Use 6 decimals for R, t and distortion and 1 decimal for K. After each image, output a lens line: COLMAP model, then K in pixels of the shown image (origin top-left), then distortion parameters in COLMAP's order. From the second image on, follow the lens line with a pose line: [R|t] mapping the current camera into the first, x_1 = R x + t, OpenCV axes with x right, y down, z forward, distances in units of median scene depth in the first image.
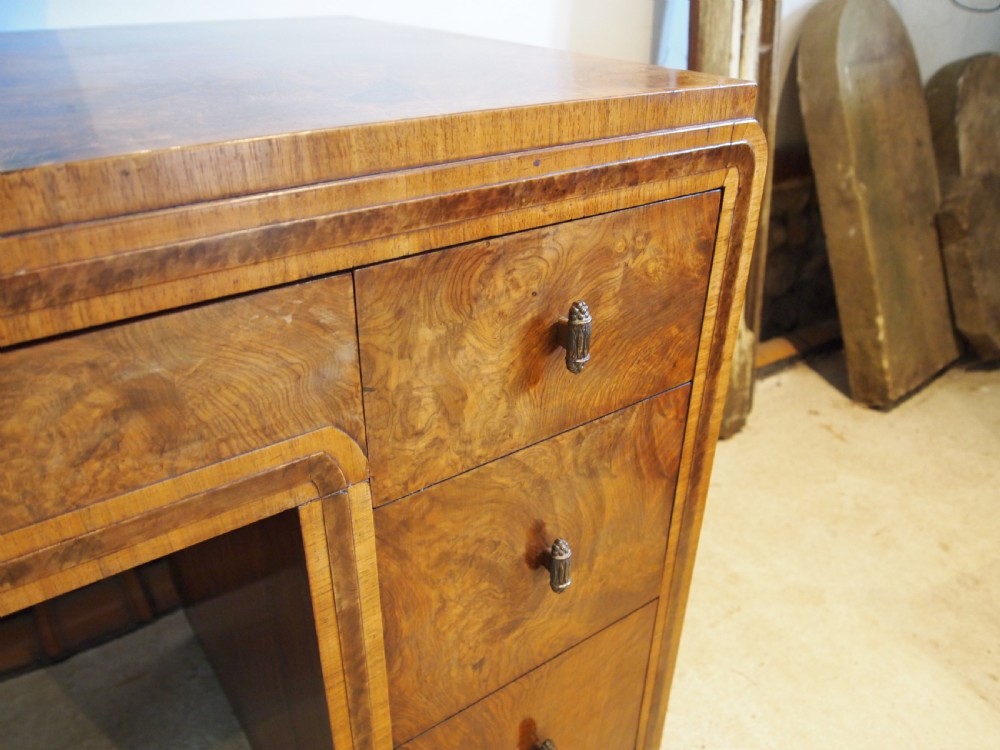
lens RADIAL K [[792.2, 0, 512.3], [0, 792.2, 381.2], [0, 0, 1]] dist [-0.040847, -0.003879]
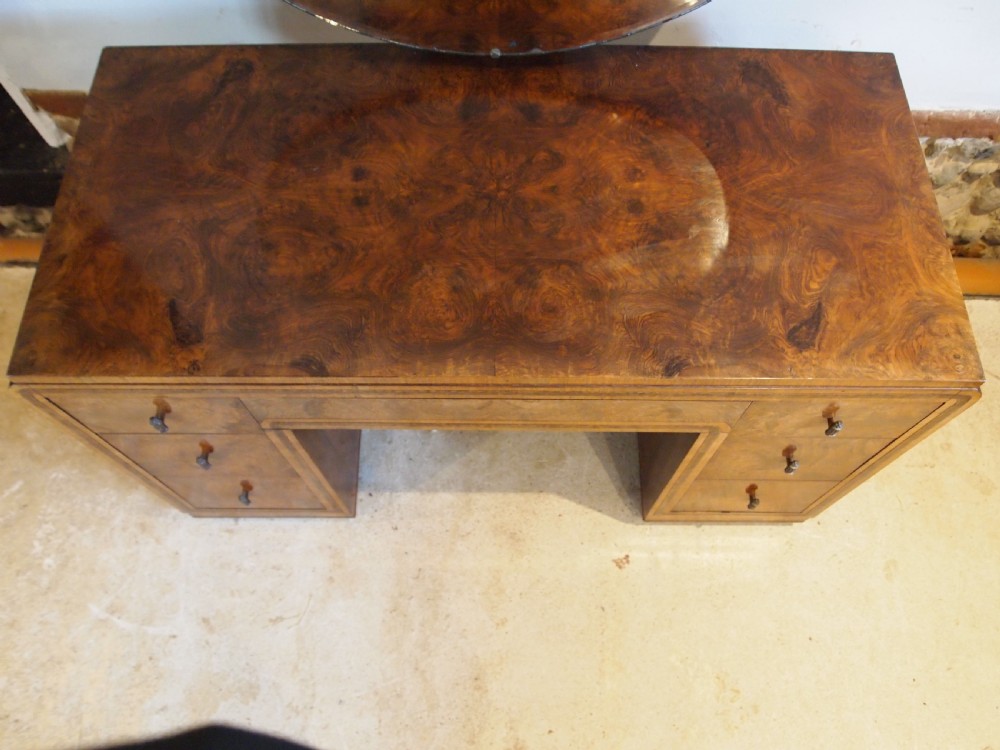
lens RADIAL K [[792.2, 0, 508.6], [0, 792.2, 377.5], [0, 0, 1]] dist [-0.040847, -0.003879]
pose [[0.801154, 0.537373, -0.263404, -0.143817], [-0.283859, 0.728693, 0.623242, -1.214018], [0.526854, -0.424544, 0.736334, -1.066882]]
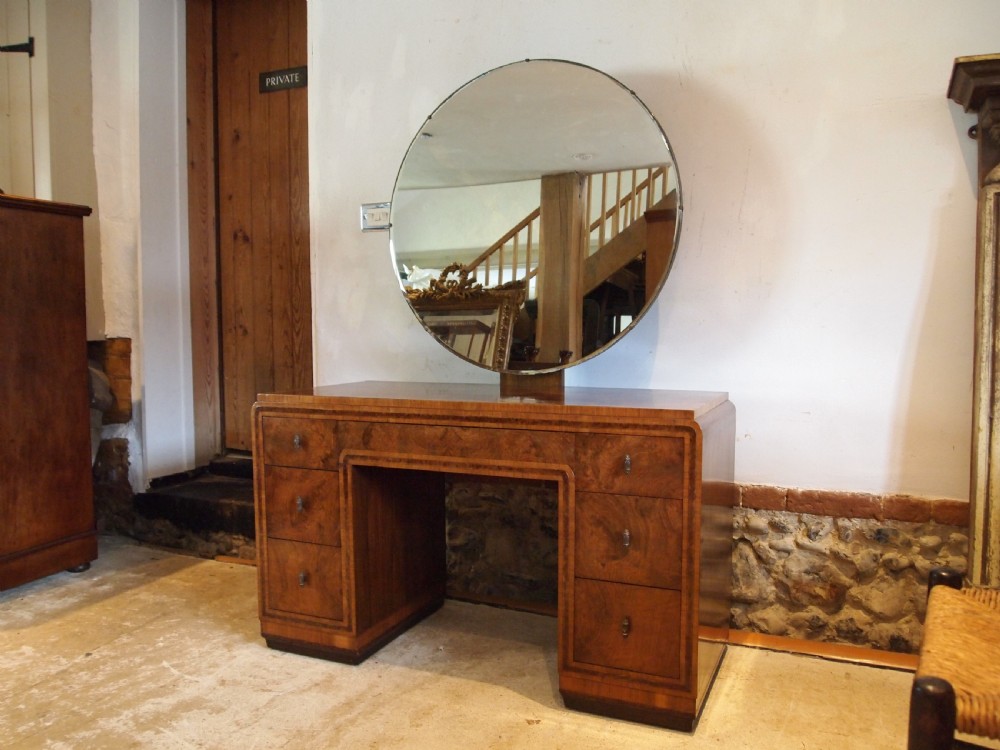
lens RADIAL K [[792.2, 0, 515.0], [0, 792.2, 384.0], [0, 0, 1]] dist [-0.040847, -0.003879]
pose [[0.508778, 0.036759, -0.860112, 2.836419], [-0.410796, 0.888374, -0.205030, 0.561300], [0.756565, 0.457646, 0.467086, -1.300547]]
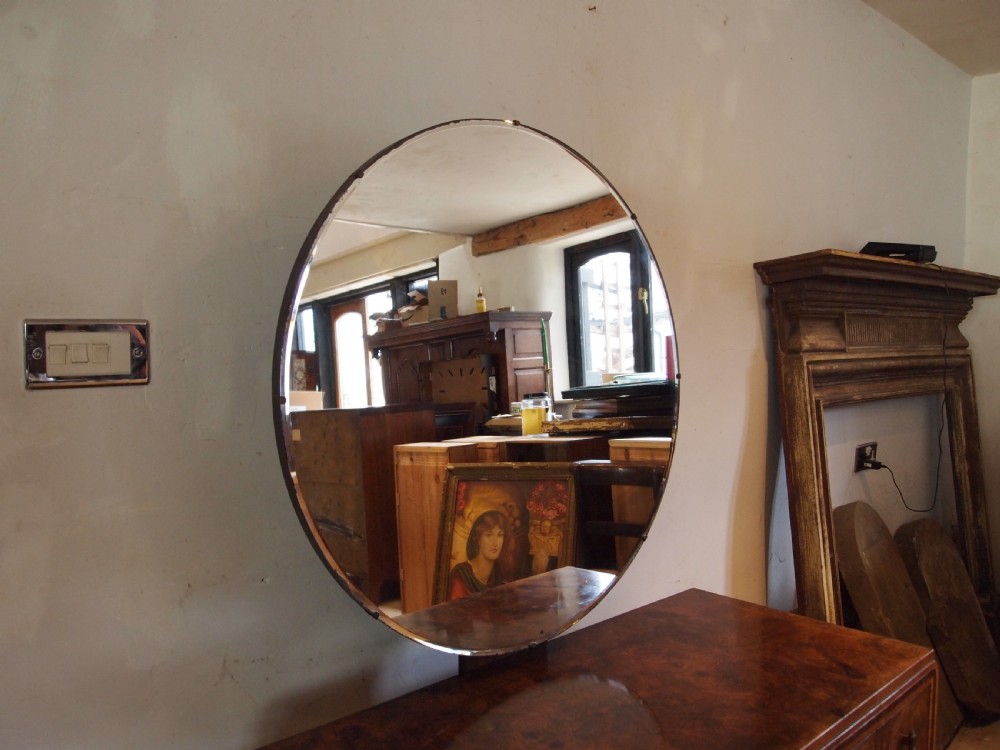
lens RADIAL K [[792.2, 0, 505.8], [0, 792.2, 382.8], [0, 0, 1]] dist [-0.040847, -0.003879]
pose [[0.993952, -0.034635, 0.104207, -1.610311], [0.076945, 0.896708, -0.435884, -0.099110], [-0.078347, 0.441266, 0.893950, -2.041639]]
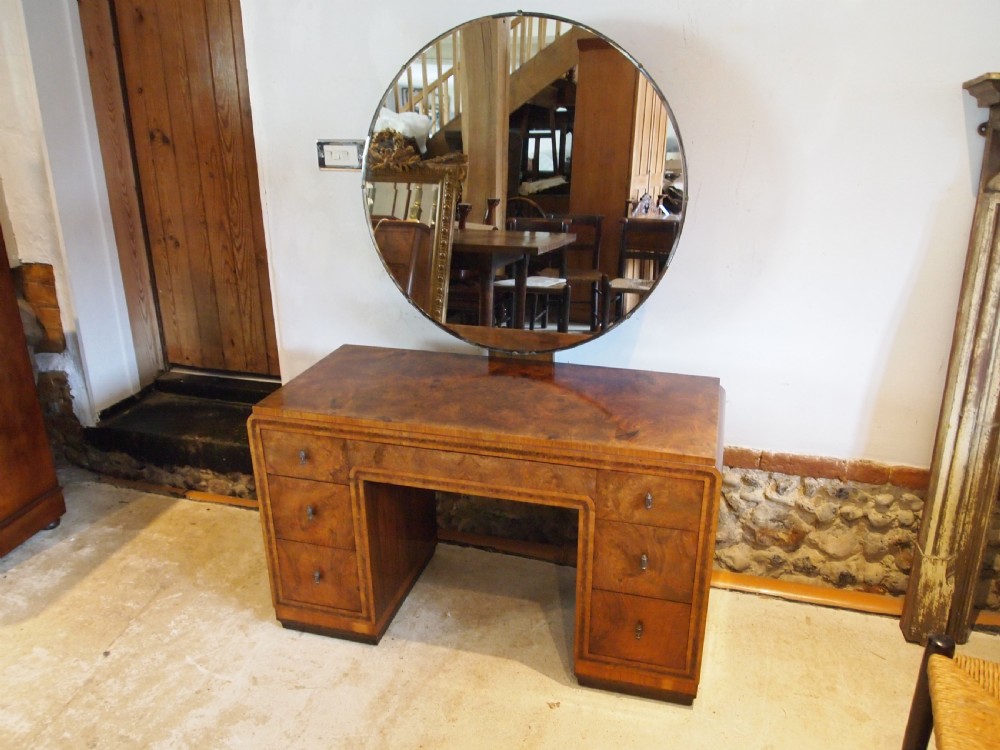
lens RADIAL K [[792.2, 0, 513.6], [0, 792.2, 382.4], [0, 0, 1]] dist [-0.040847, -0.003879]
pose [[0.623537, 0.257179, -0.738282, 2.283775], [-0.371791, 0.928269, 0.009354, -0.368794], [0.687731, 0.268654, 0.674427, -2.214677]]
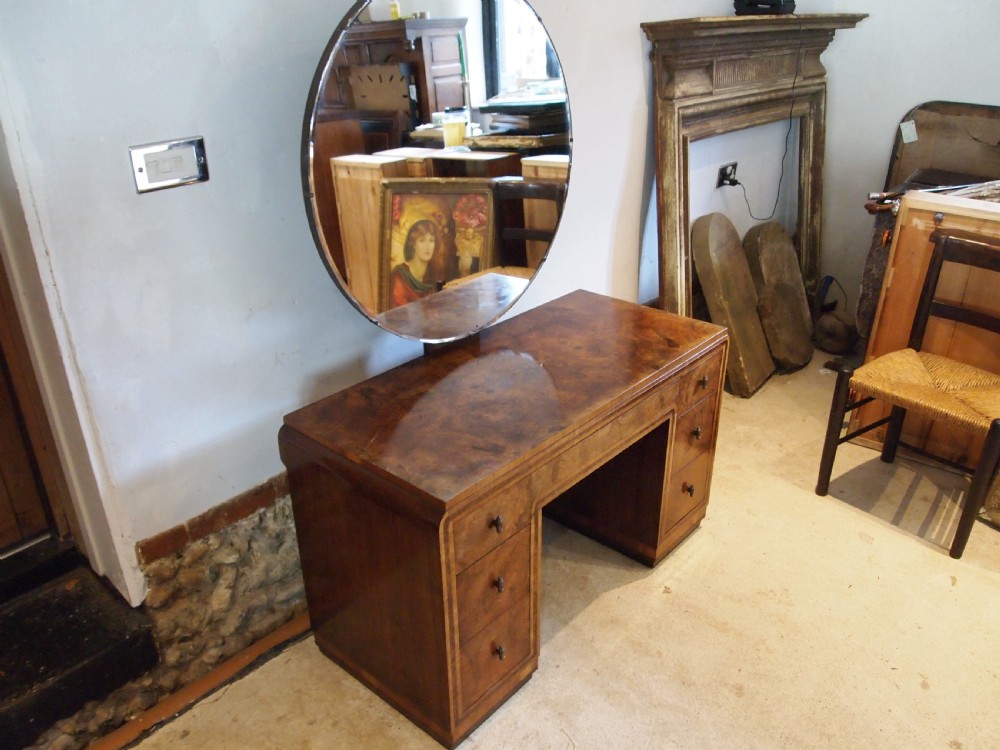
lens RADIAL K [[792.2, 0, 508.1], [0, 792.2, 375.6], [0, 0, 1]] dist [-0.040847, -0.003879]
pose [[0.975857, -0.118759, 0.183301, -1.889356], [0.129627, 0.990378, -0.048451, -0.014021], [-0.175783, 0.071042, 0.981862, -3.452225]]
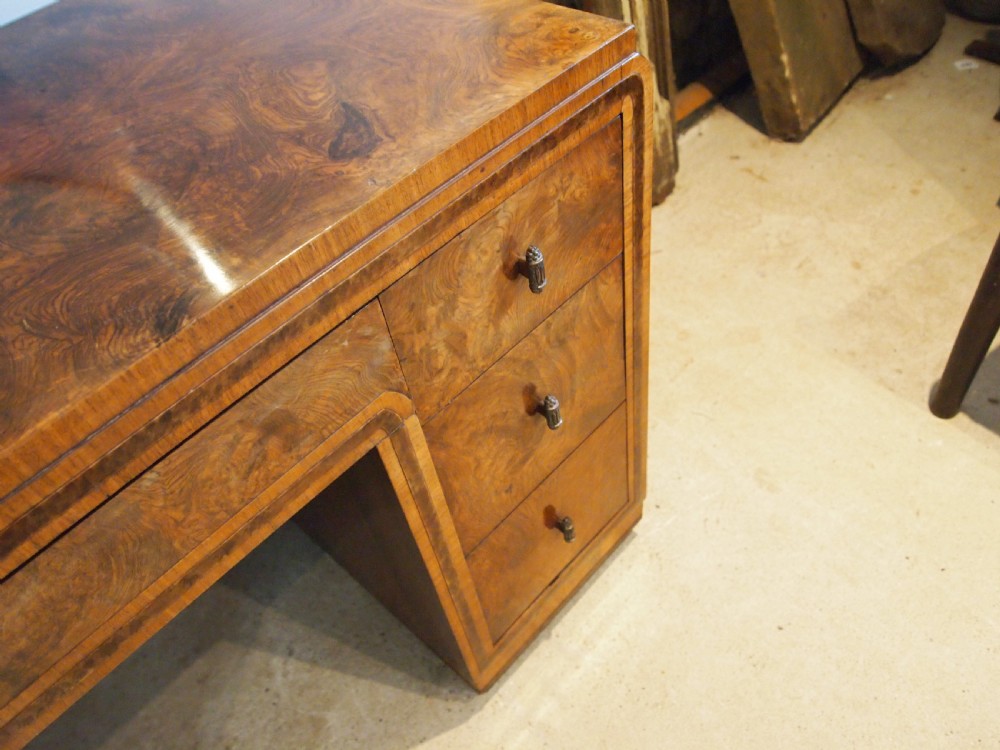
lens RADIAL K [[792.2, 0, 507.7], [0, 792.2, 381.9], [0, 0, 1]] dist [-0.040847, -0.003879]
pose [[0.972594, -0.232075, 0.014201, -0.022713], [0.215331, 0.922097, 0.321512, -0.284641], [-0.087710, -0.309643, 0.946799, -0.284056]]
